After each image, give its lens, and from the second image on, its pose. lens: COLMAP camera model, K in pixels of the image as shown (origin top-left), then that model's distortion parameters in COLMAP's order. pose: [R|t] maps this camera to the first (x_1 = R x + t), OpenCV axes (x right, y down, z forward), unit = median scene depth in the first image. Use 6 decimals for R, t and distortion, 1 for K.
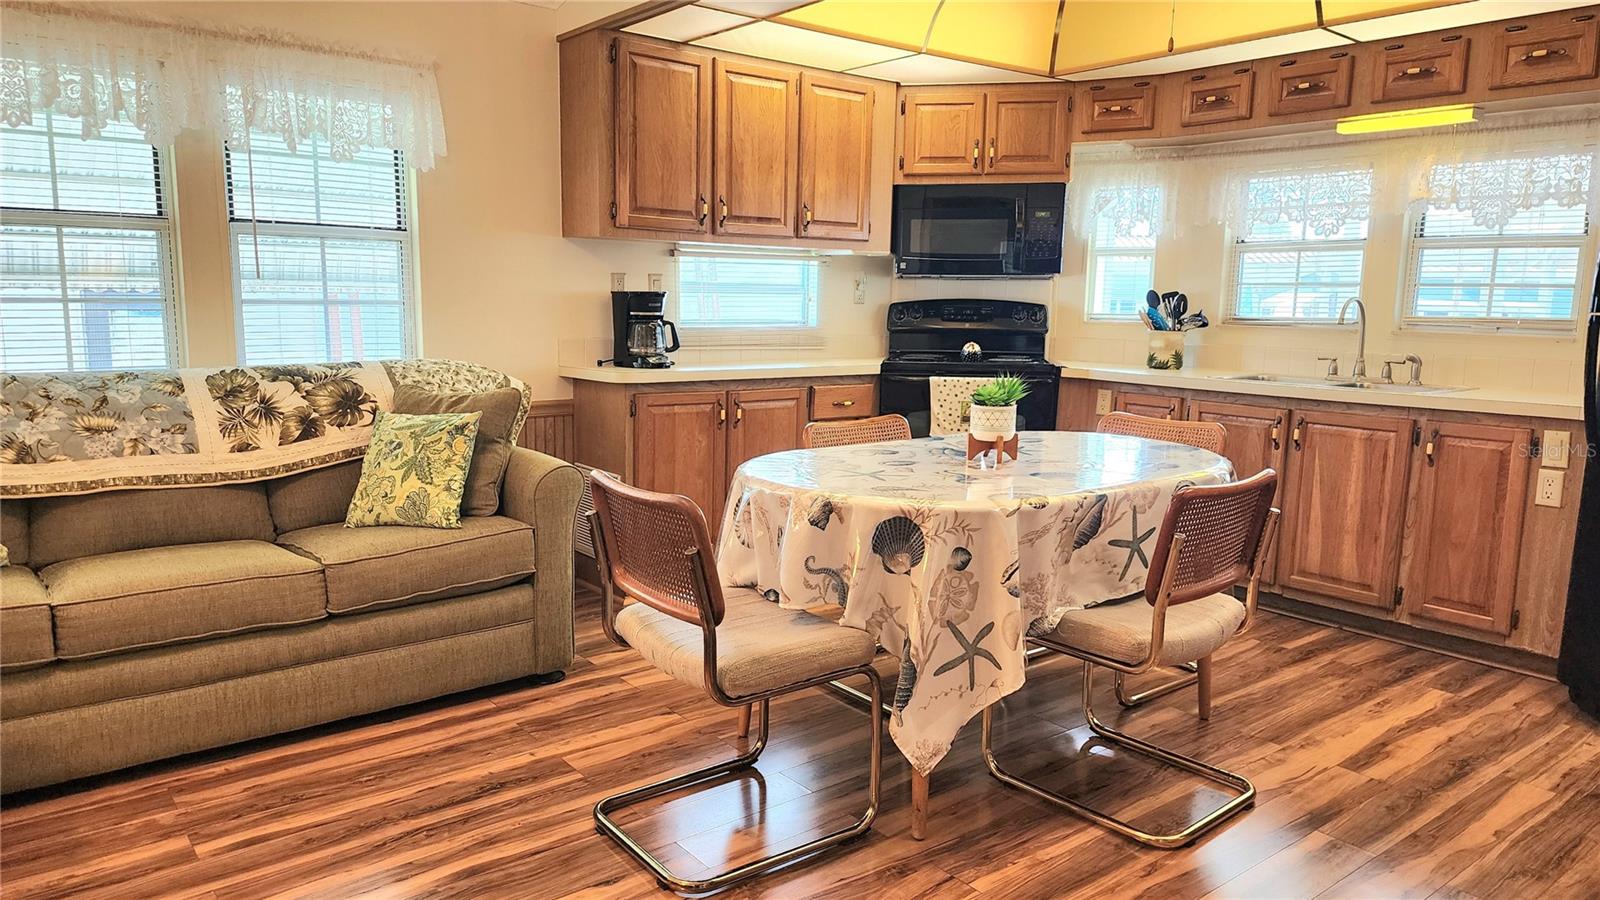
lens RADIAL K [[1064.9, 0, 799.3], [0, 1064.9, 446.0], [0, 0, 1]] dist [0.090124, -0.080920]
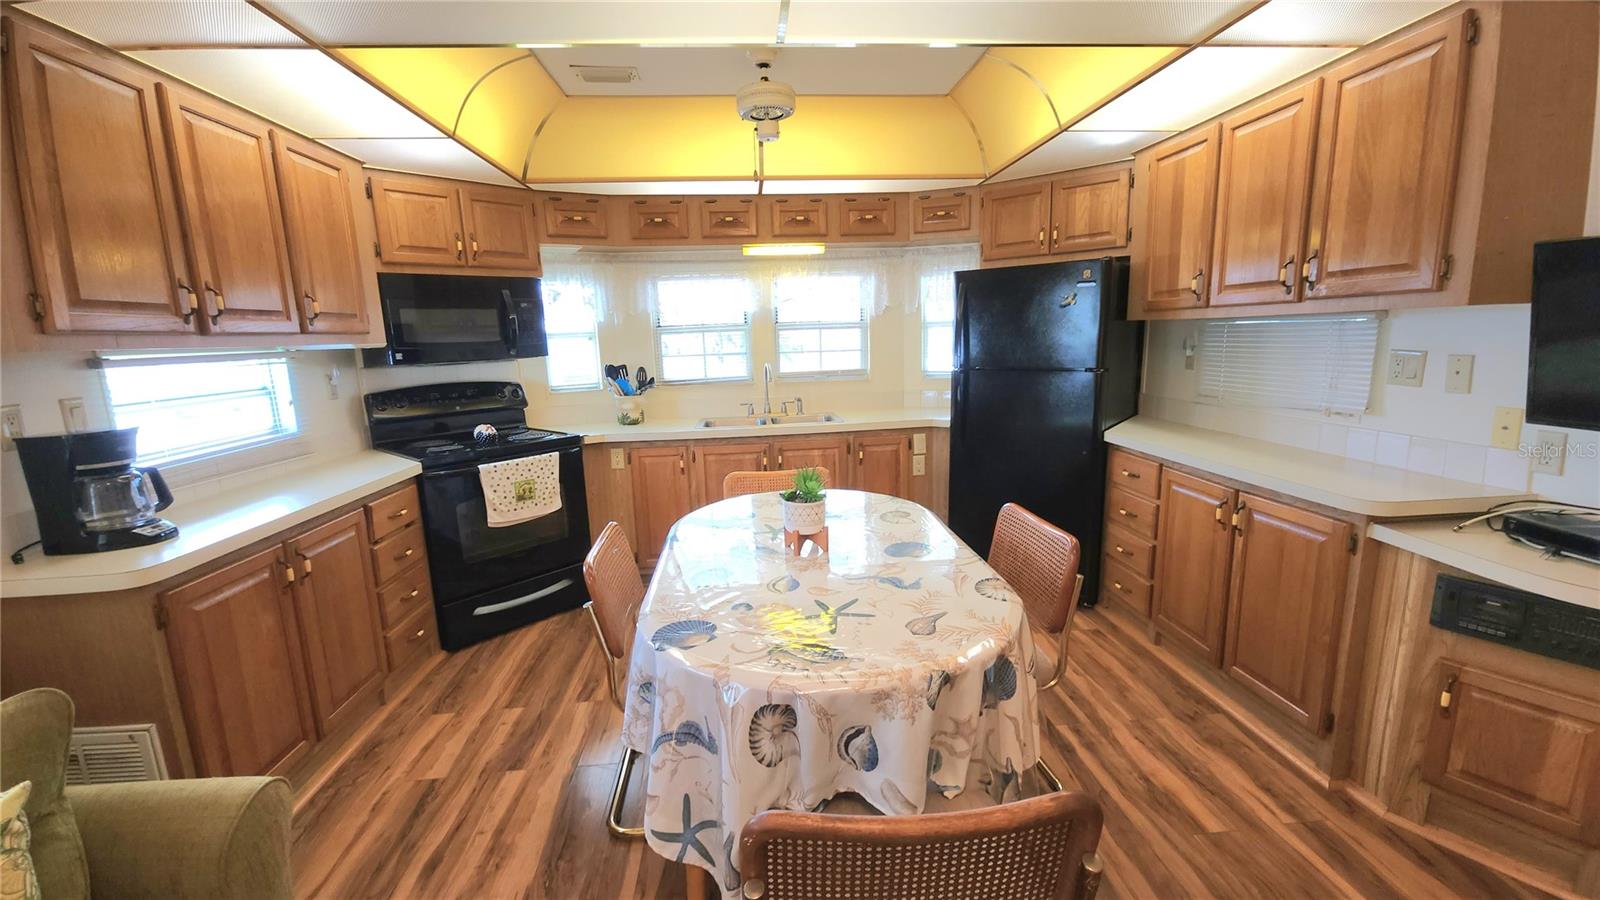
lens RADIAL K [[653.8, 0, 801.3], [0, 653.8, 455.6], [0, 0, 1]] dist [0.009177, -0.007729]
pose [[0.553823, -0.187037, 0.811355, -0.234219], [0.161735, 0.980049, 0.115526, -0.107280], [-0.816775, 0.067244, 0.573024, 0.435596]]
